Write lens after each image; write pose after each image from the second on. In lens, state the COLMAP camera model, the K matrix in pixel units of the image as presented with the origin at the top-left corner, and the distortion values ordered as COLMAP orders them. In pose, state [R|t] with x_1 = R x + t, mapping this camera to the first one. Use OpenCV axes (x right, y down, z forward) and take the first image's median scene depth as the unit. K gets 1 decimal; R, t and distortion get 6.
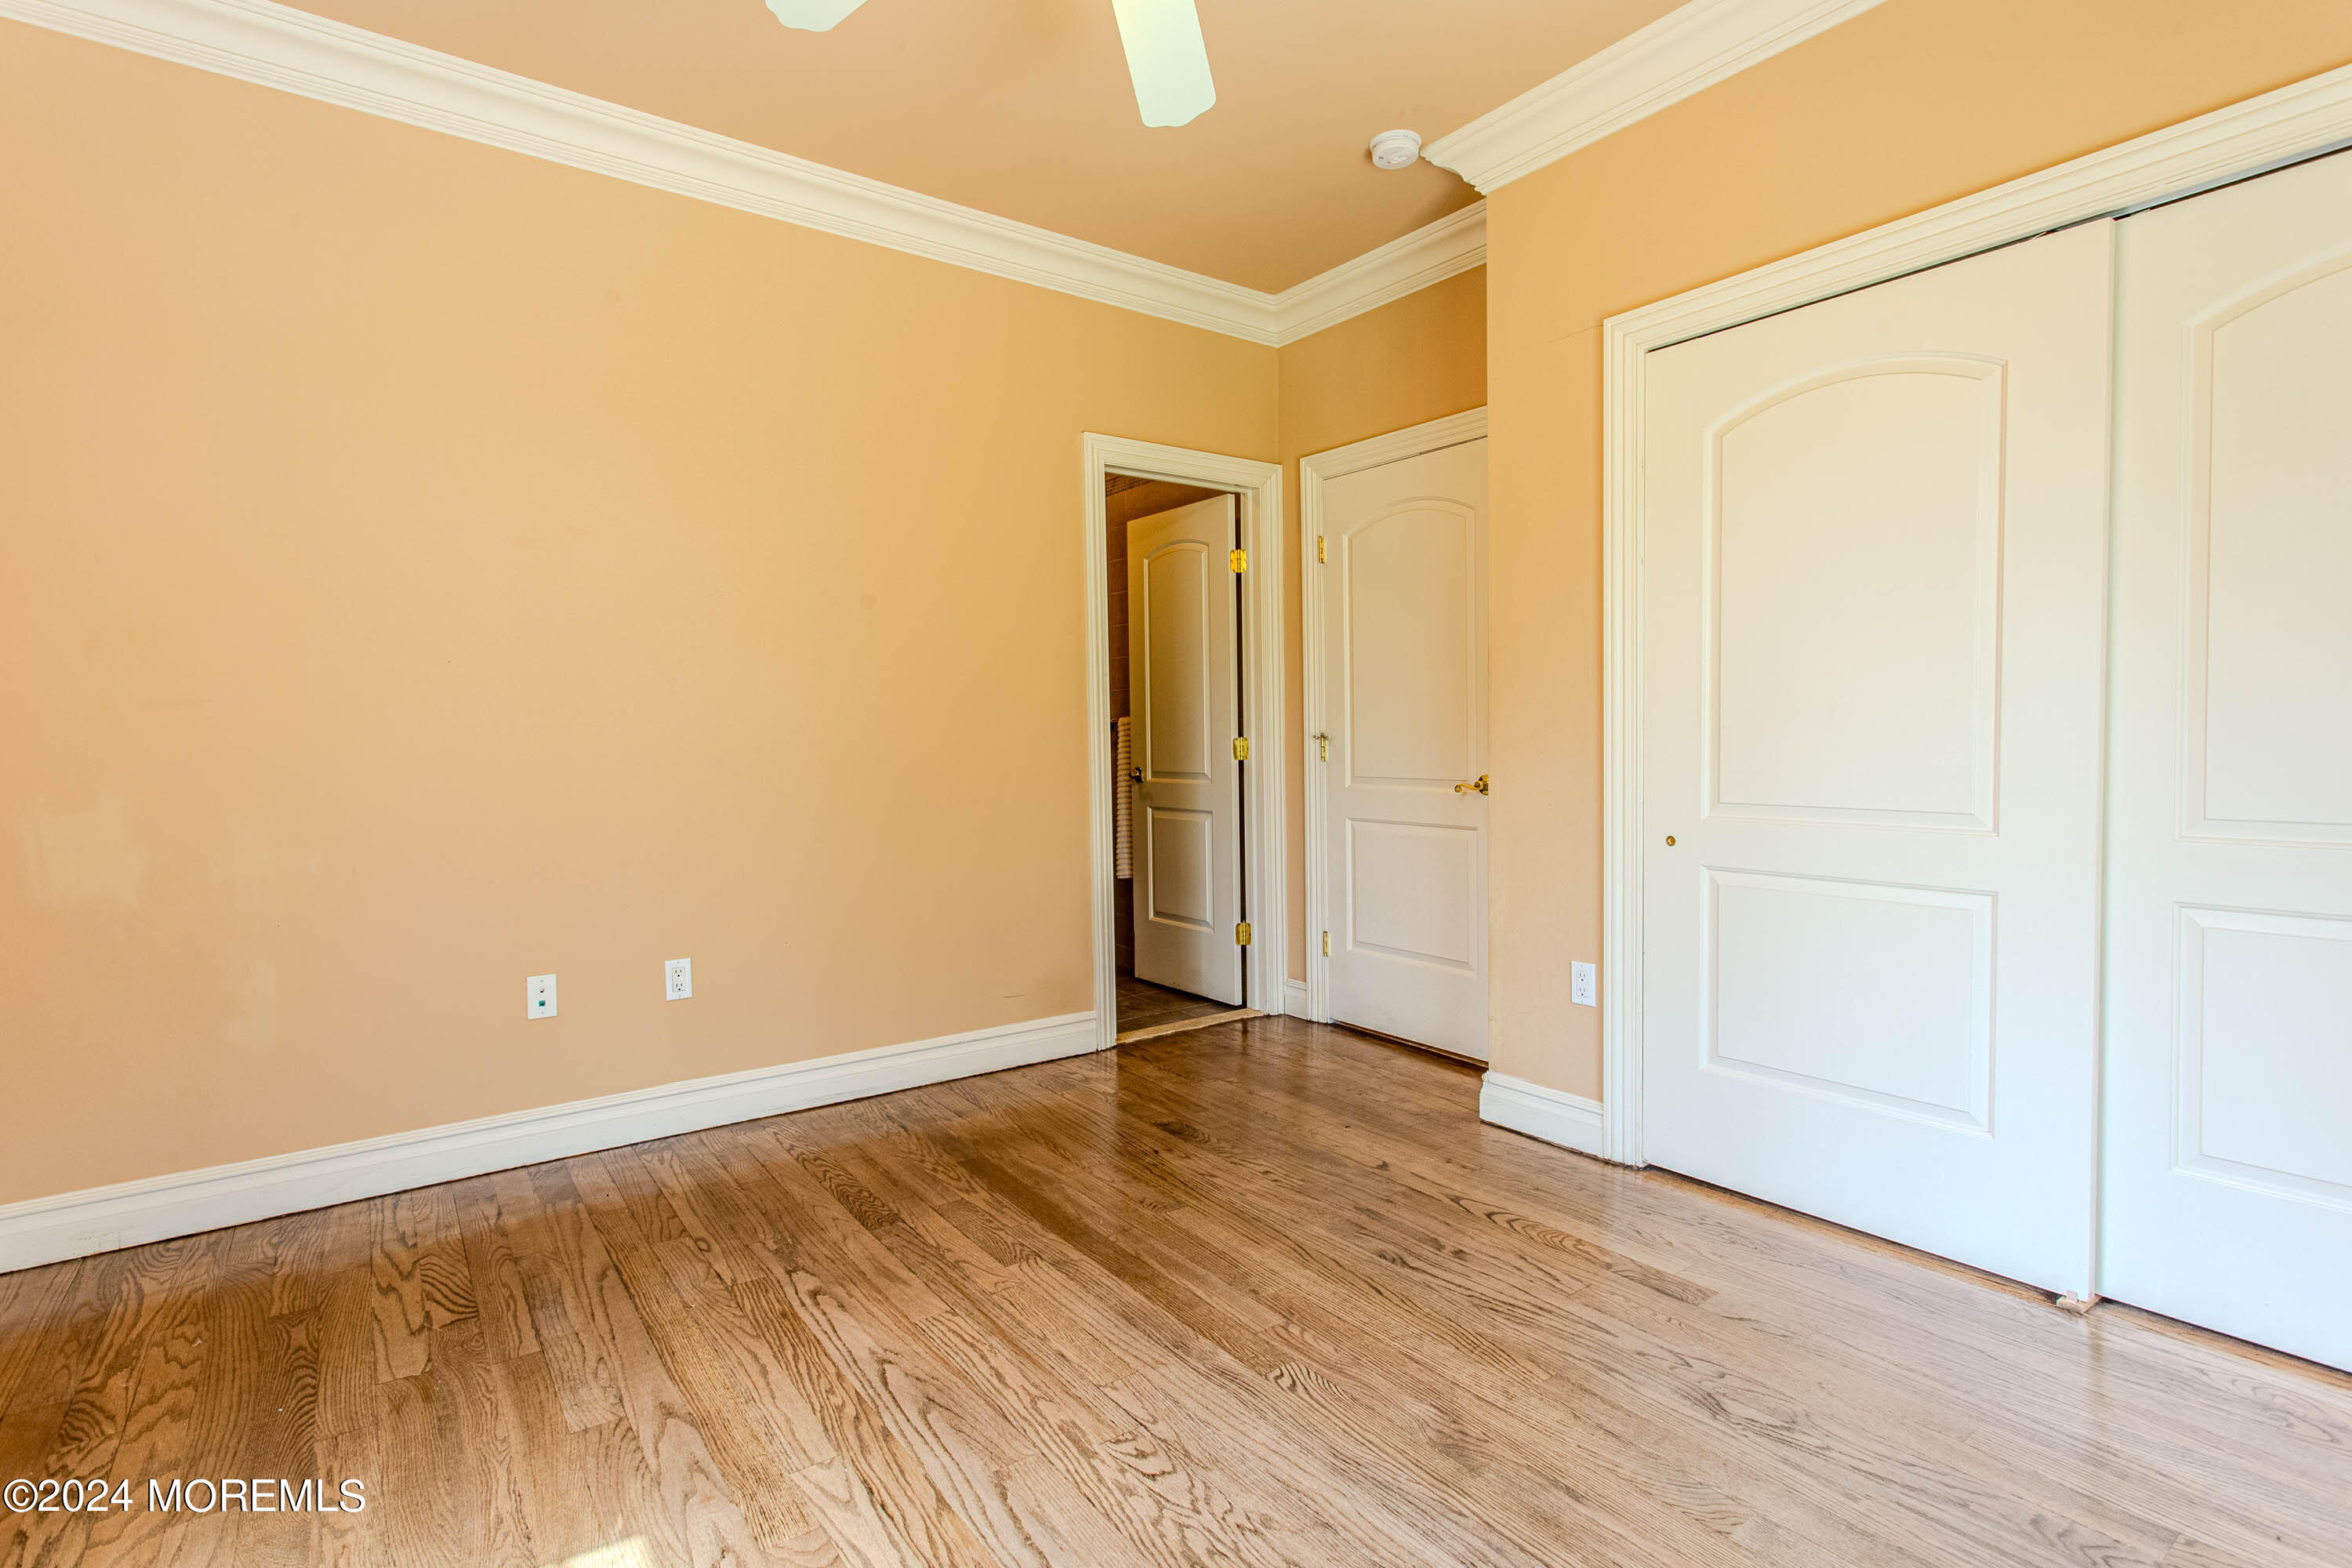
lens RADIAL K [[1115.6, 0, 1171.6], [0, 1115.6, 774.0], [0, 0, 1]] dist [0.005504, 0.001512]
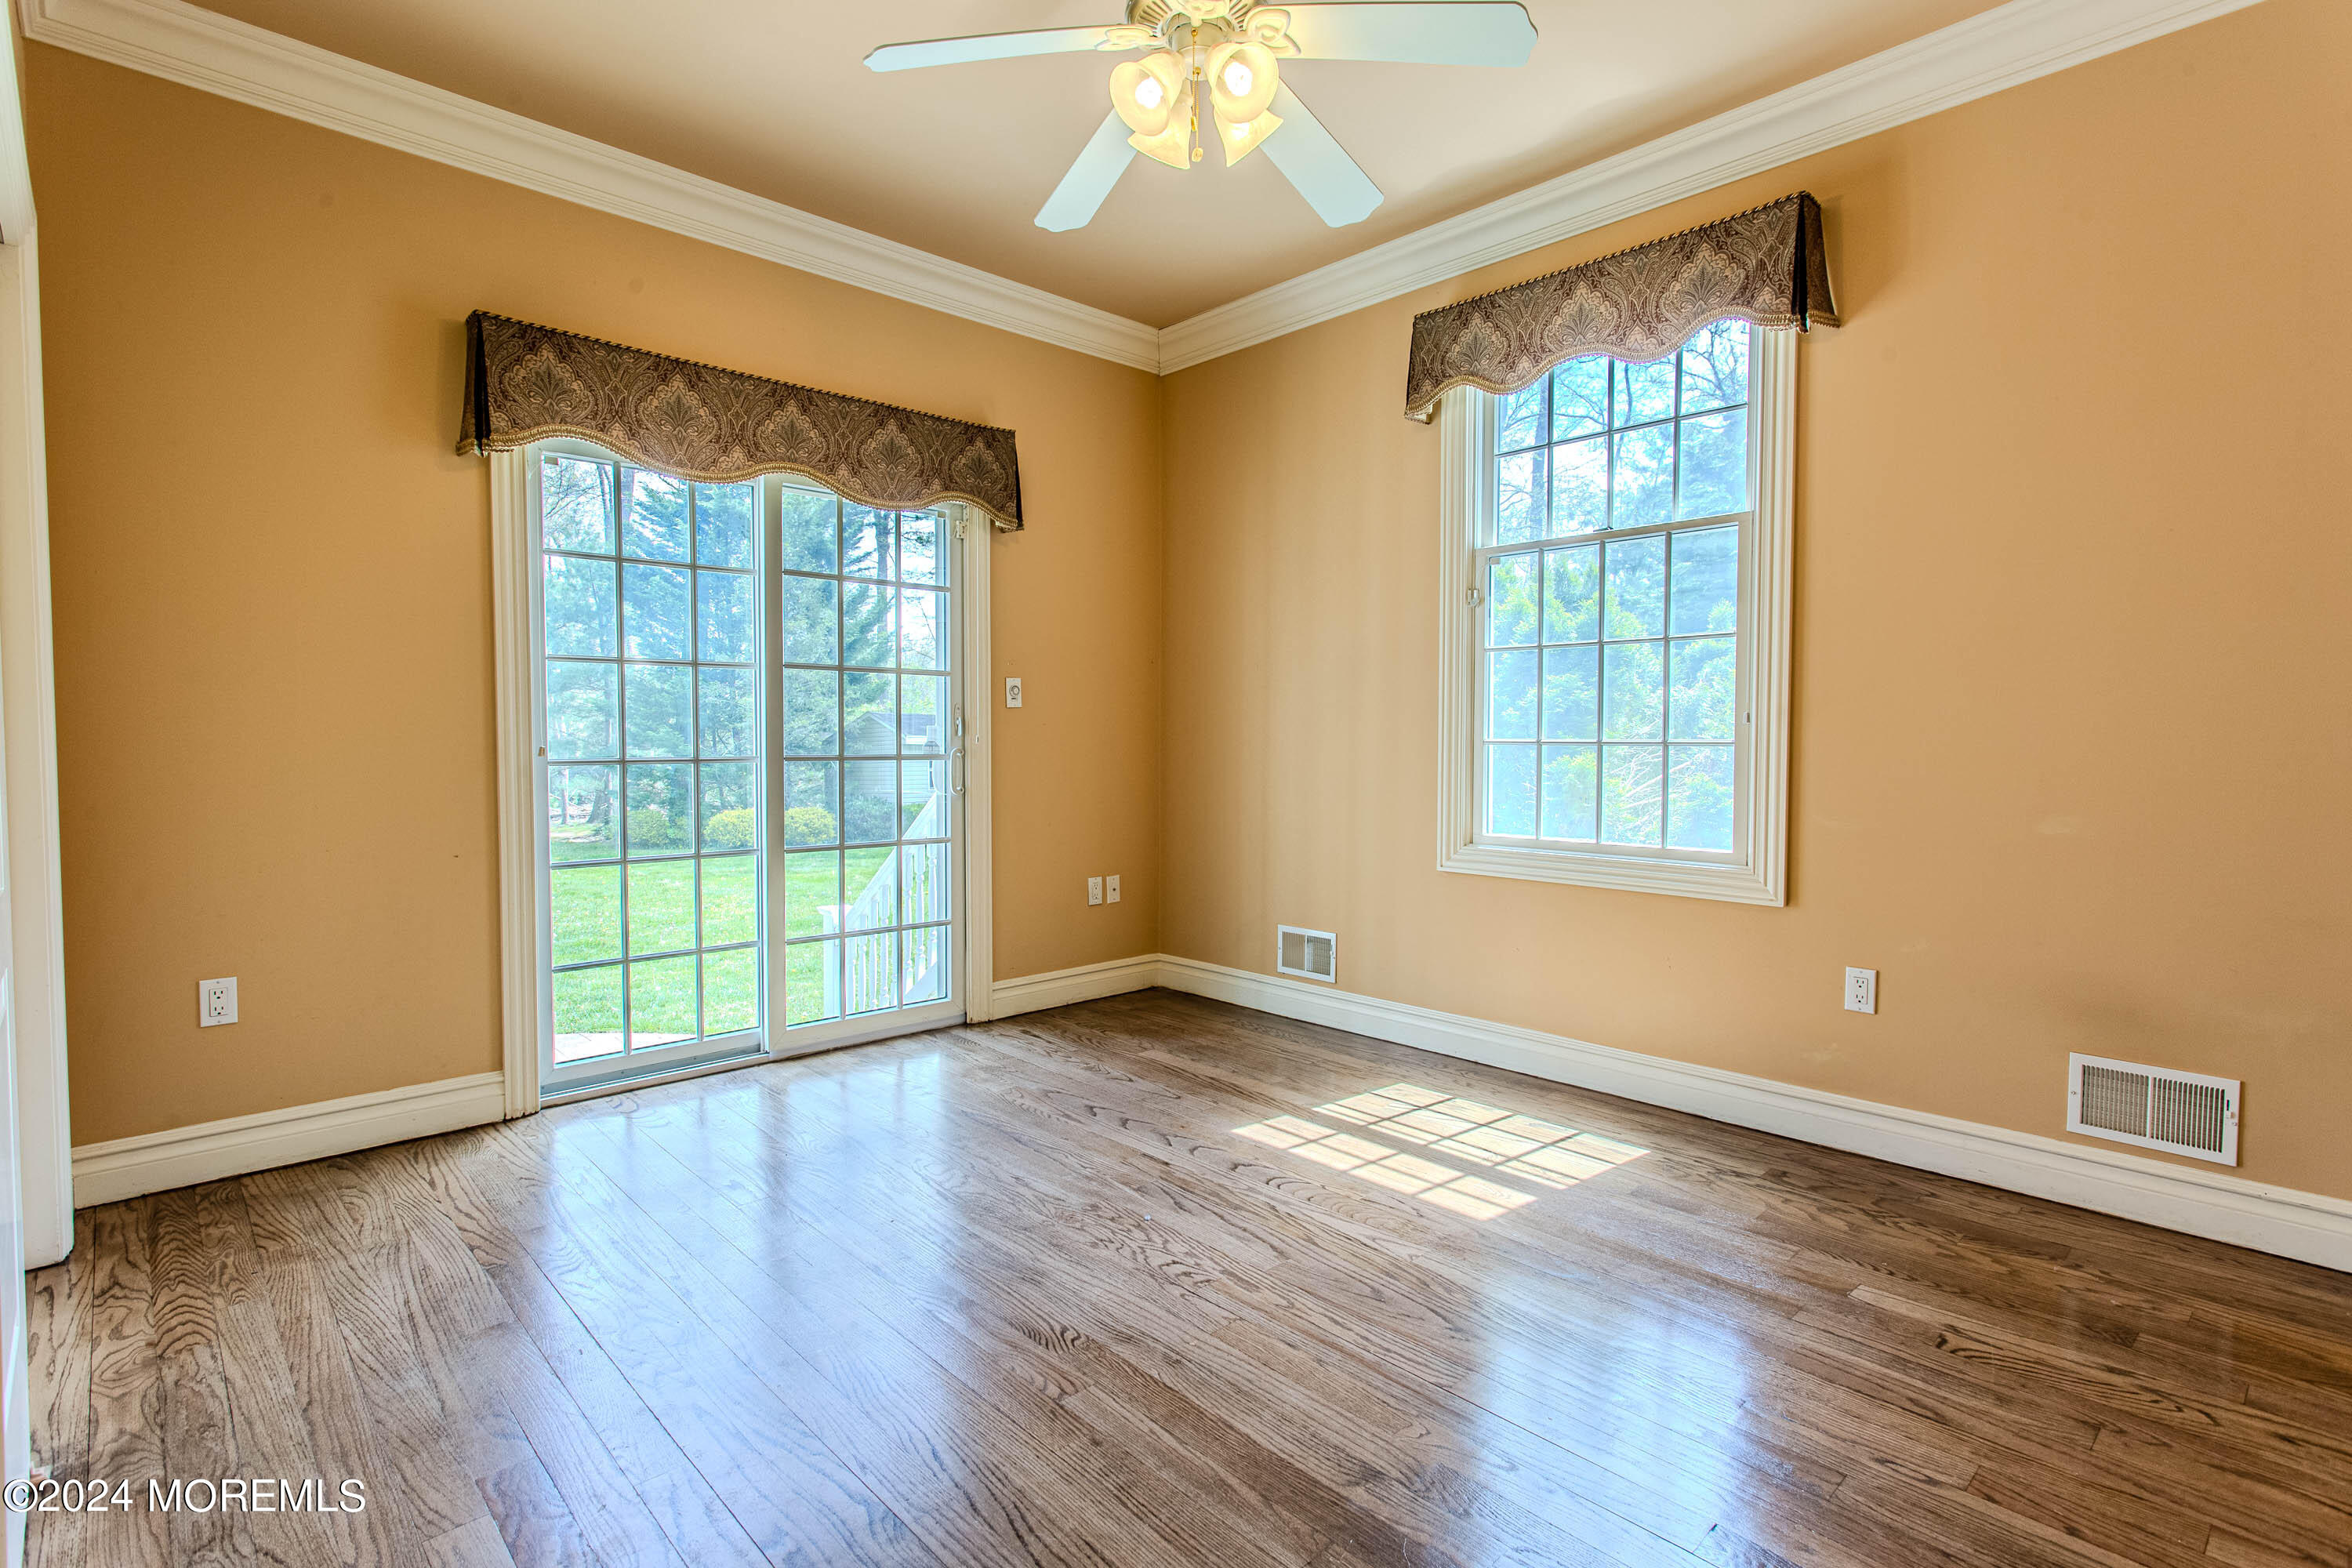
lens RADIAL K [[1115.6, 0, 1171.6], [0, 1115.6, 774.0], [0, 0, 1]] dist [0.005504, 0.001512]
pose [[-0.992585, 0.015966, -0.120500, 0.121068], [0.007030, 0.997217, 0.074220, -0.065812], [0.121349, 0.072823, -0.989935, 1.953303]]
